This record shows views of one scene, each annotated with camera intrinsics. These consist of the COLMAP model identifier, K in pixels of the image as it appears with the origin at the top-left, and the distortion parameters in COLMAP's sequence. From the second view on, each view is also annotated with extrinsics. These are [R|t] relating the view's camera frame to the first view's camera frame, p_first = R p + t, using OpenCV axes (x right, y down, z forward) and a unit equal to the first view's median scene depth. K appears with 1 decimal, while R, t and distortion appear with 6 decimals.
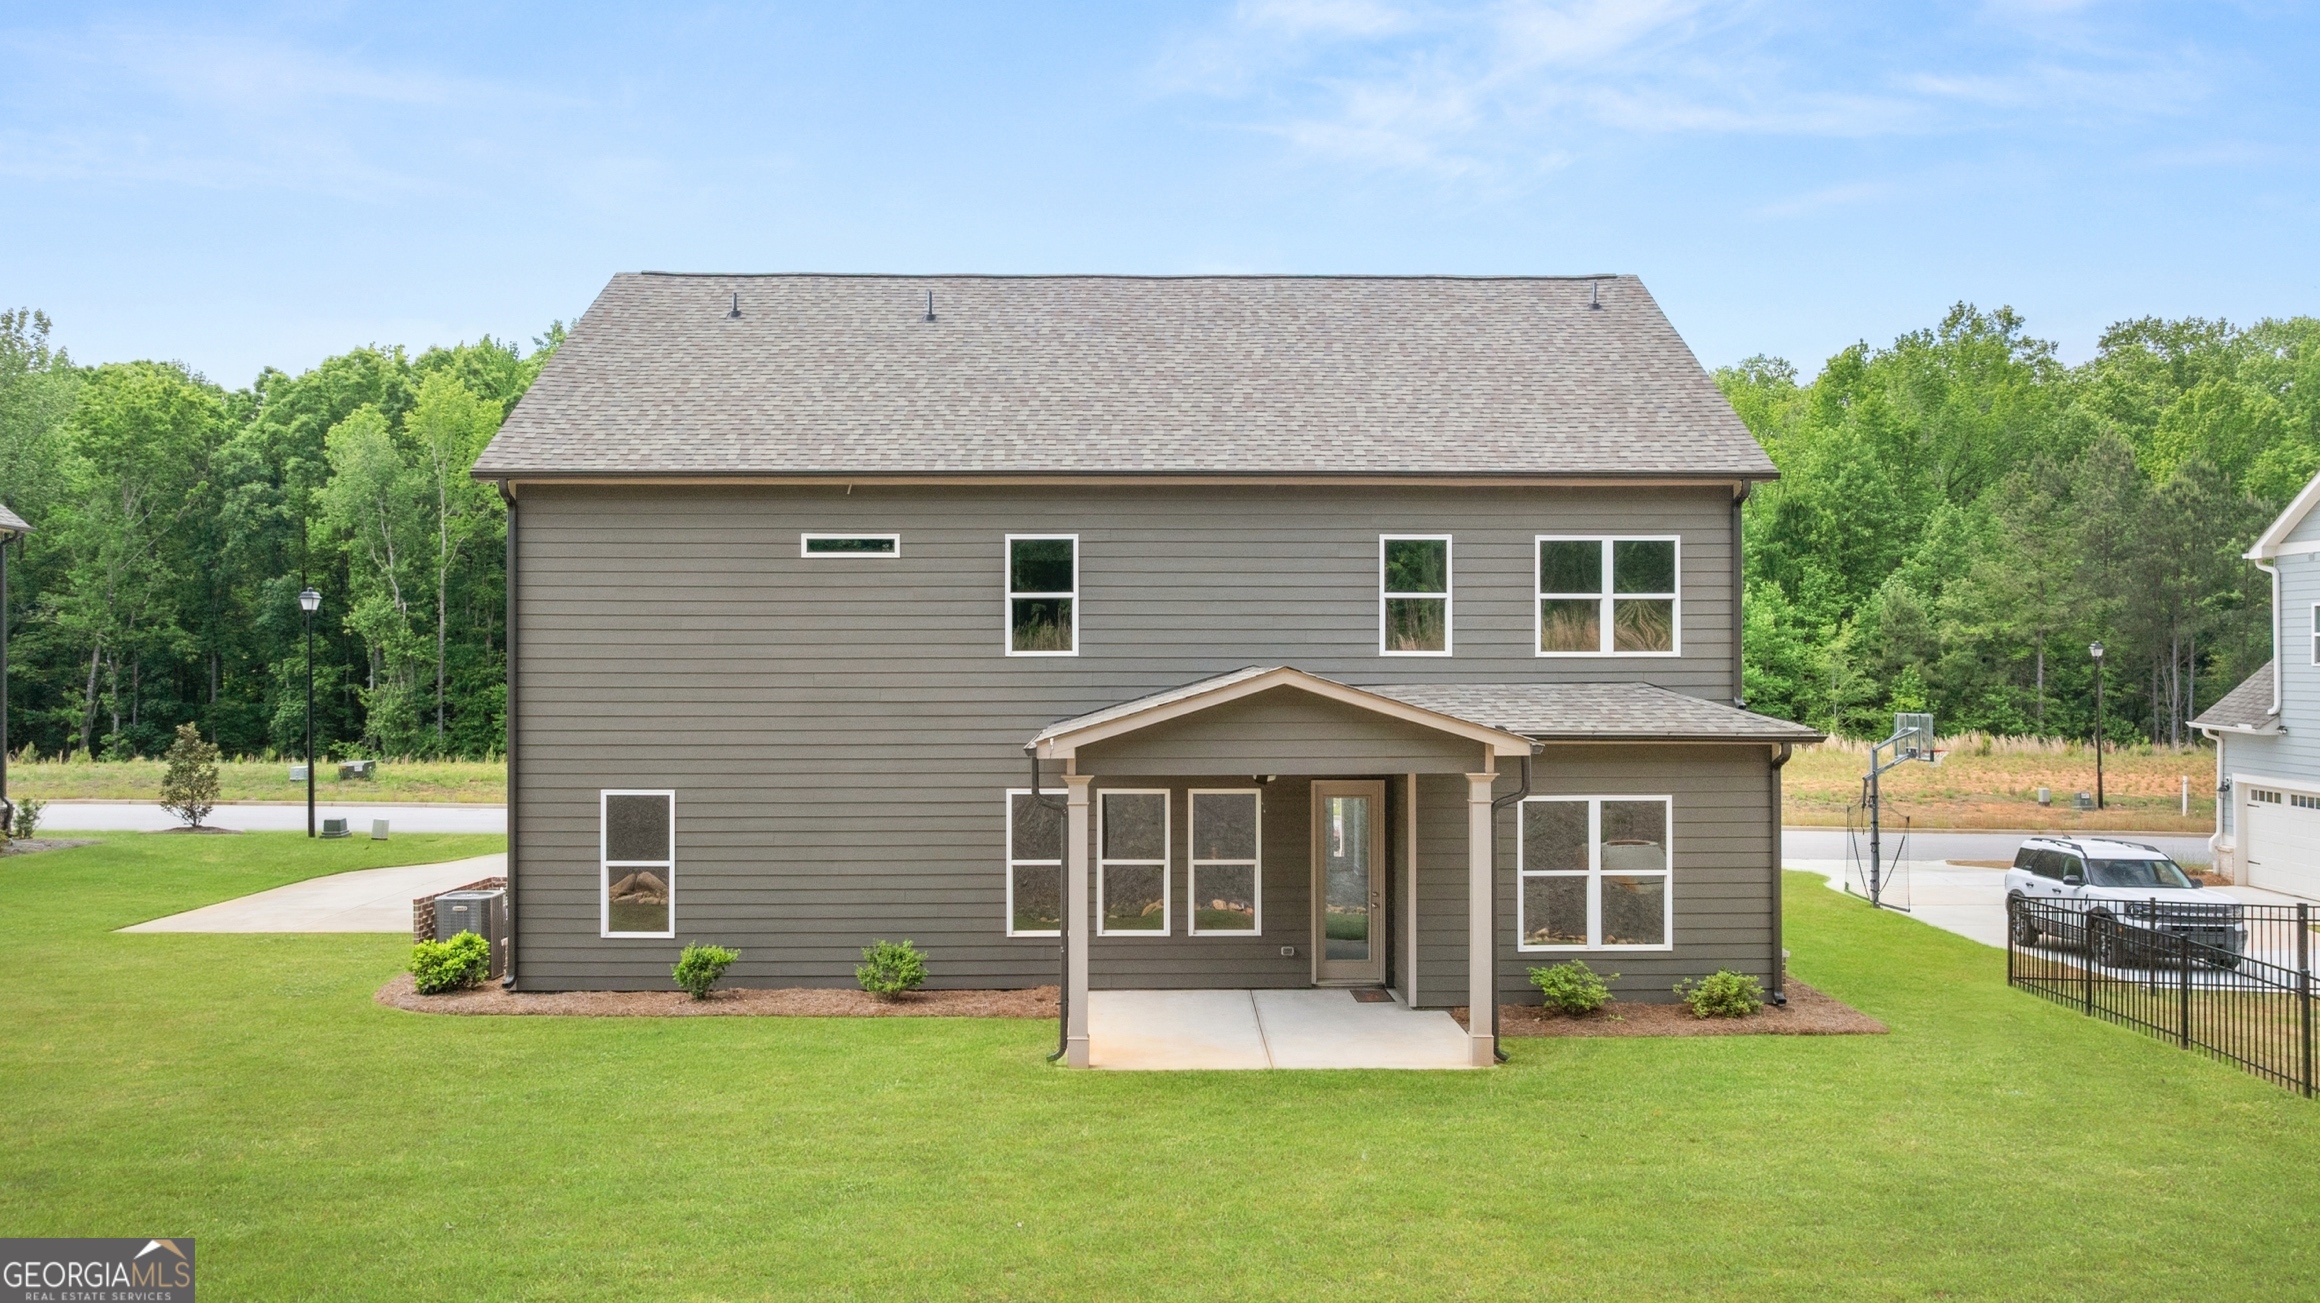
lens RADIAL K [[1627.3, 0, 1152.9], [0, 1627.3, 652.1], [0, 0, 1]] dist [-0.017193, -0.005641]
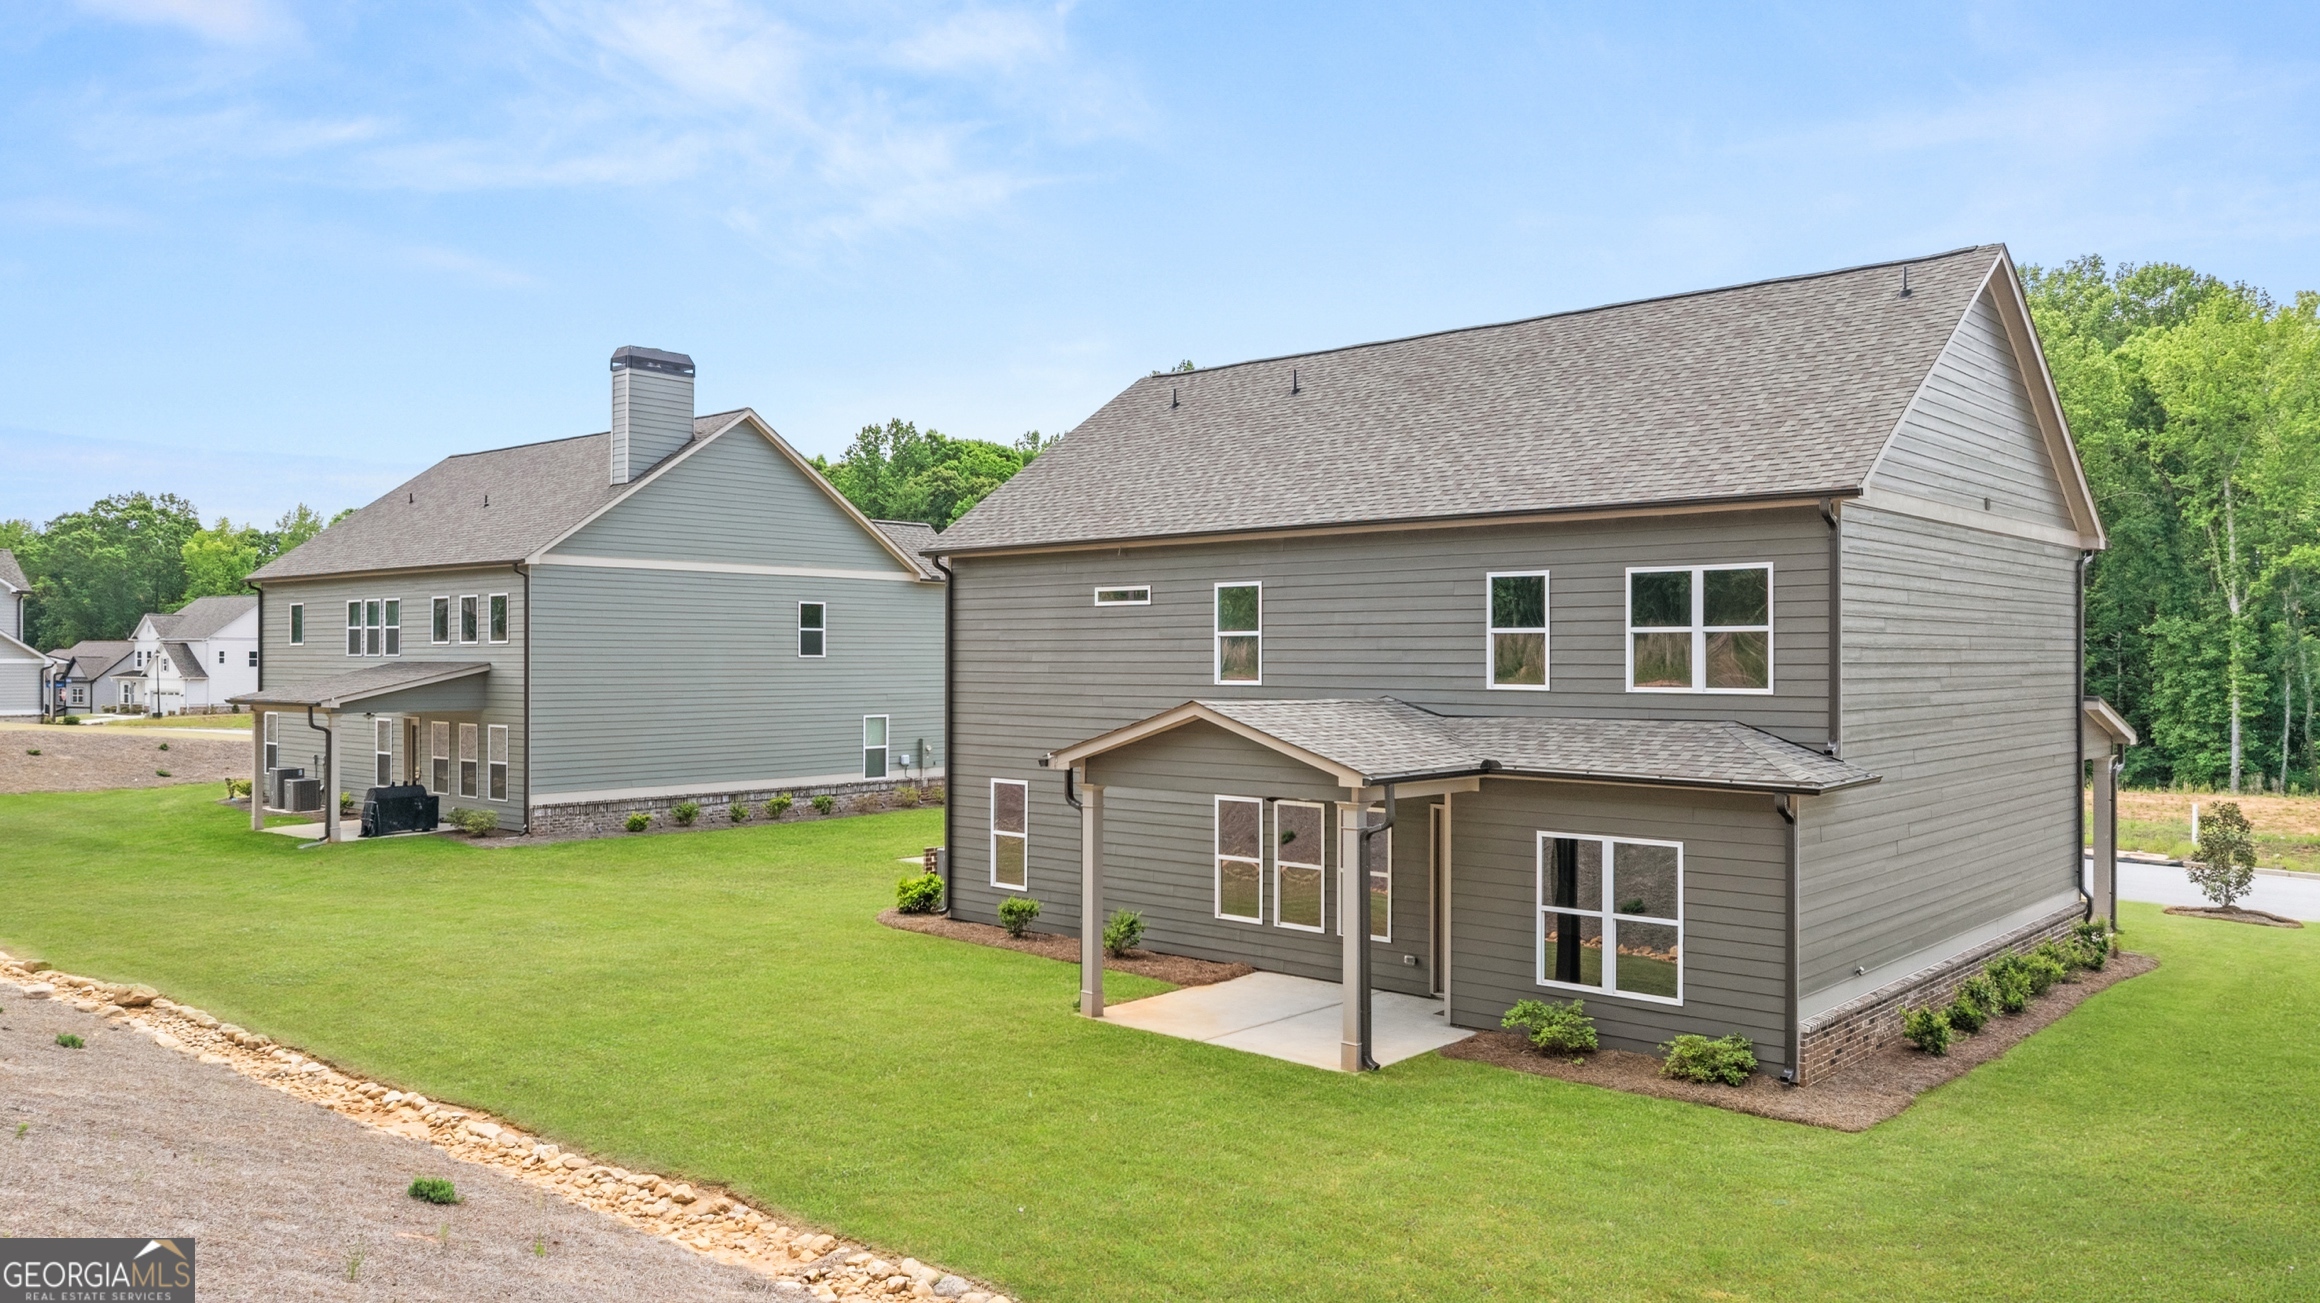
lens RADIAL K [[1627.3, 0, 1176.1], [0, 1627.3, 647.5], [0, 0, 1]] dist [-0.017193, -0.005641]
pose [[0.729102, -0.002316, -0.684401, 0.708880], [0.001198, 0.999997, -0.002107, -0.022204], [0.684404, 0.000716, 0.729103, 0.102842]]
